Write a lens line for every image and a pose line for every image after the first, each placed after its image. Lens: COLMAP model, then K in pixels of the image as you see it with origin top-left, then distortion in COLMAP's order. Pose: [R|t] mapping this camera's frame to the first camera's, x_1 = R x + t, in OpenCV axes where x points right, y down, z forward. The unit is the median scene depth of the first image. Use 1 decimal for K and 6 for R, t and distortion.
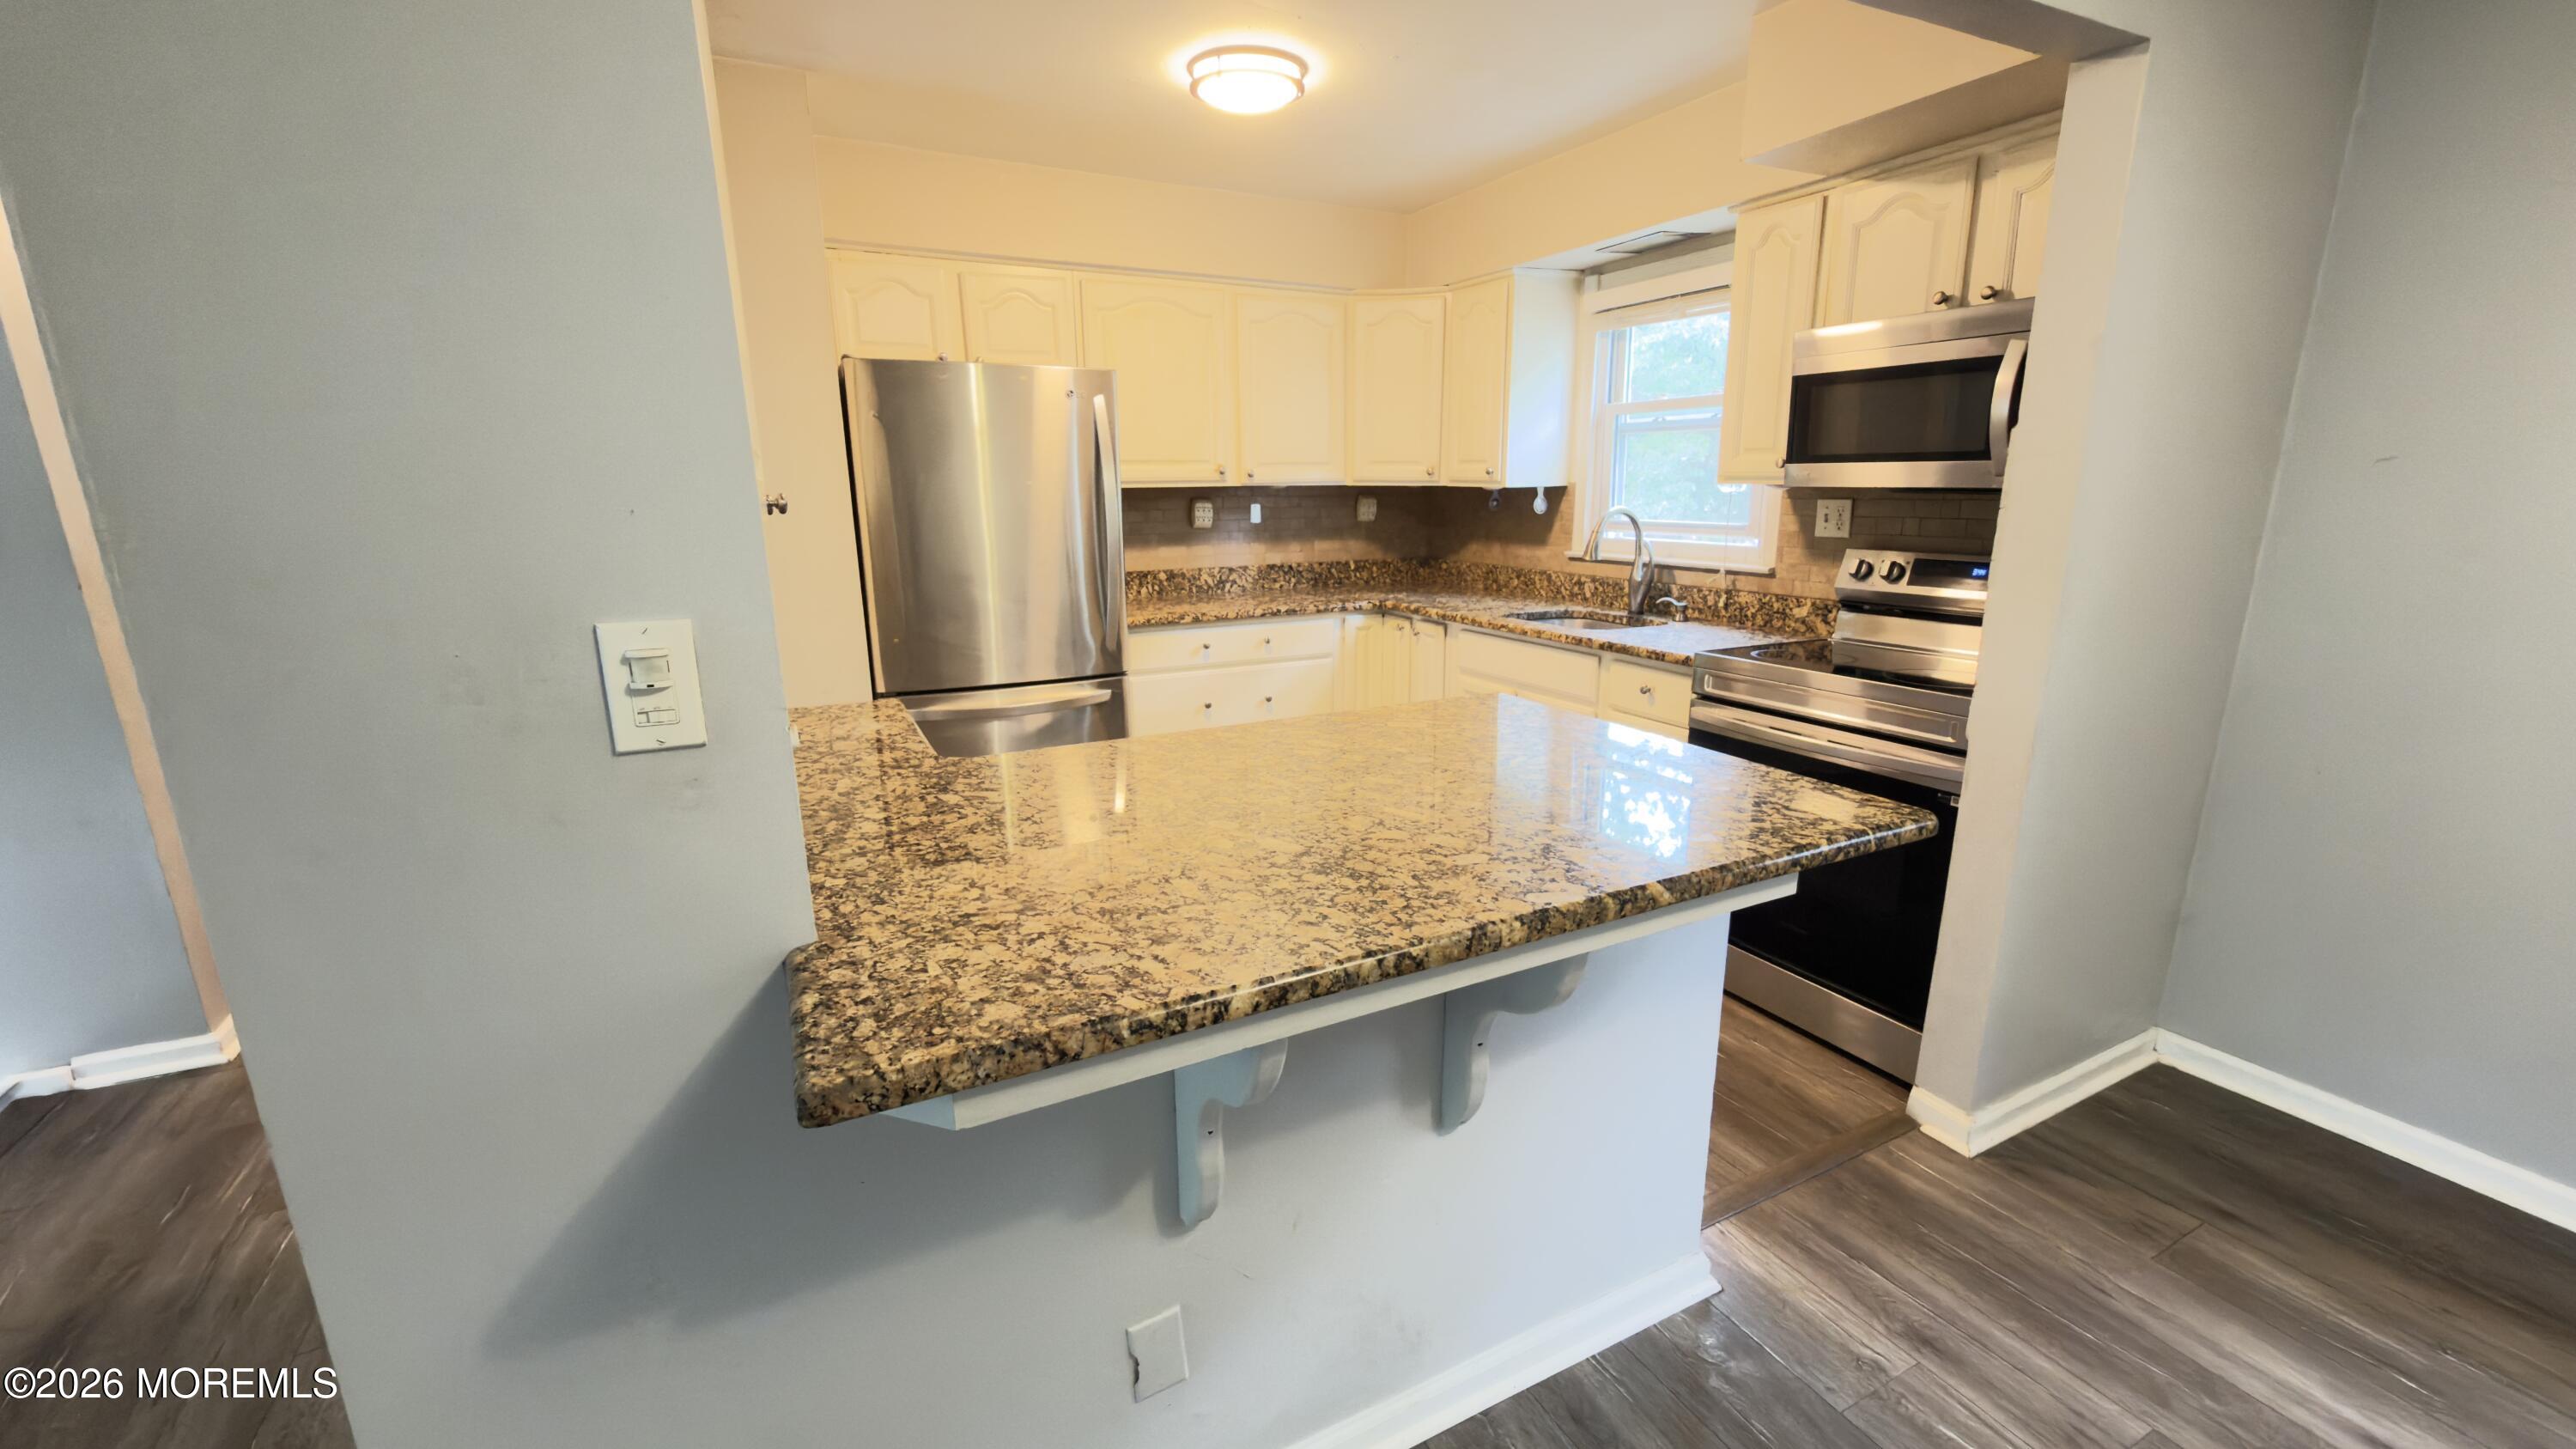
lens RADIAL K [[1027.3, 0, 1288.0], [0, 1027.3, 724.5], [0, 0, 1]] dist [-0.000678, 0.000241]
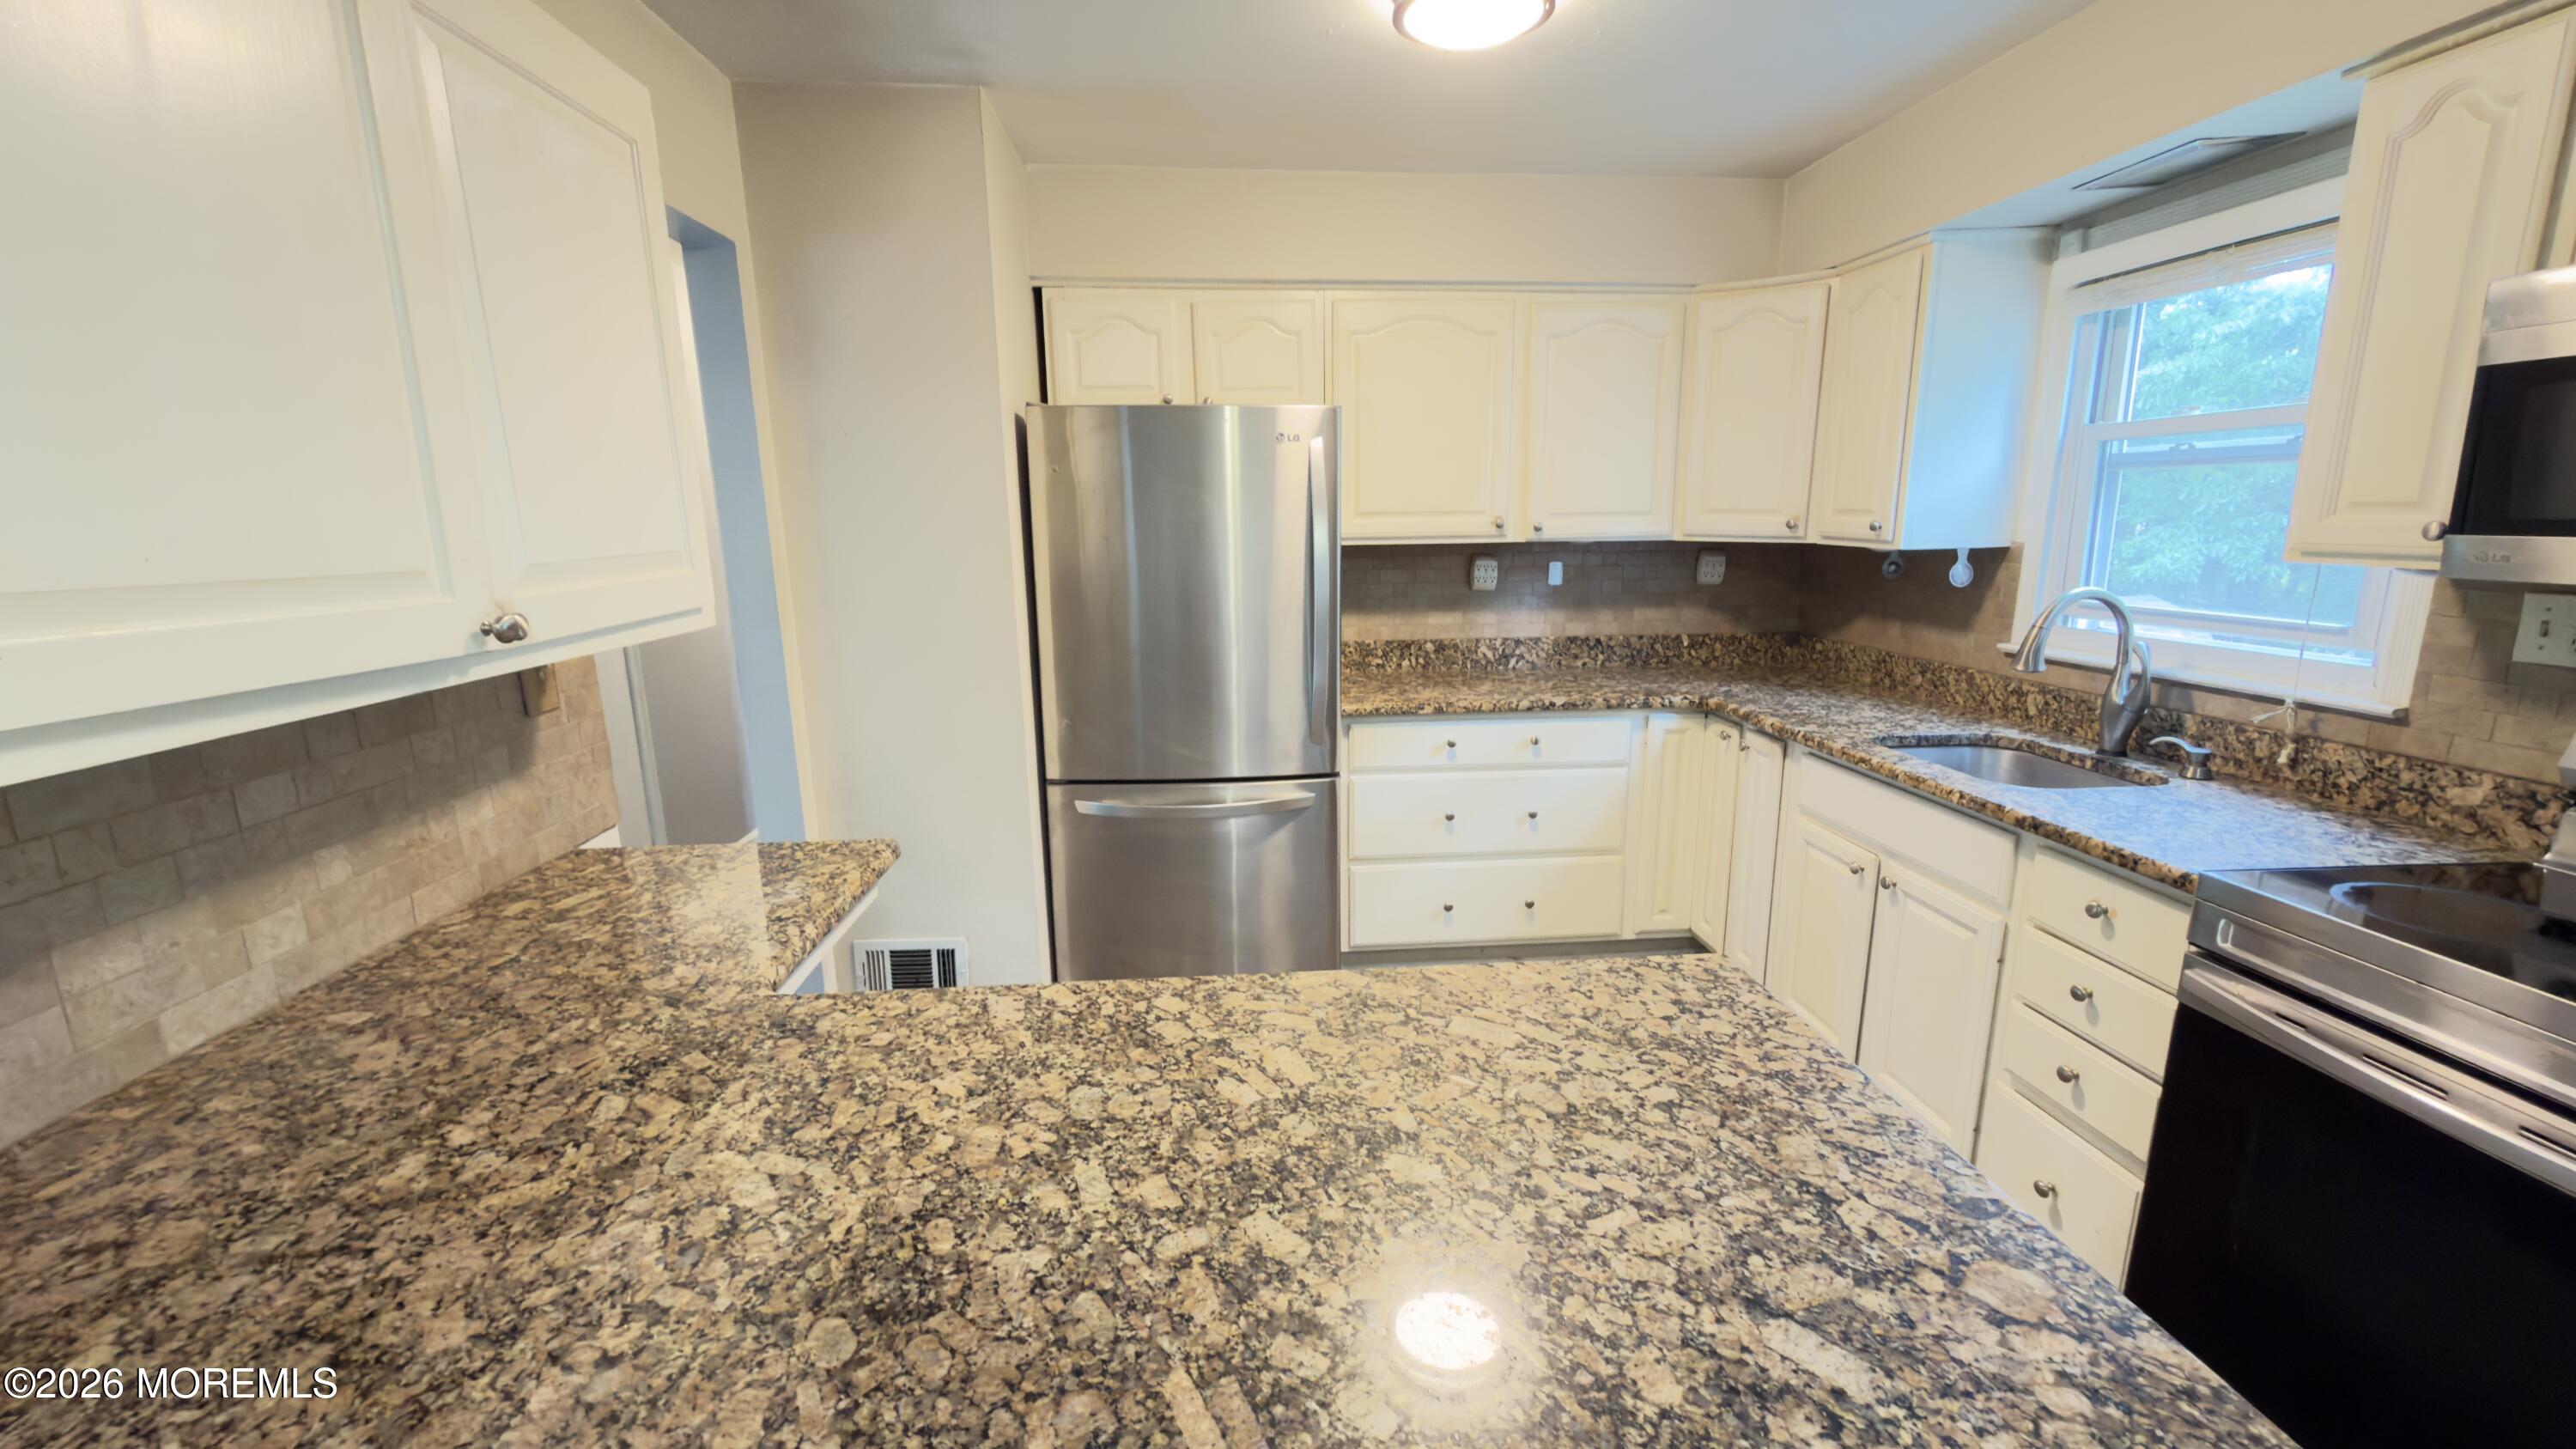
lens RADIAL K [[1027.3, 0, 1288.0], [0, 1027.3, 724.5], [0, 0, 1]] dist [-0.000678, 0.000241]
pose [[0.921998, 0.076158, -0.379631, 0.113539], [-0.085954, 0.996259, -0.008892, -0.079137], [0.377533, 0.040829, 0.925095, 0.231167]]
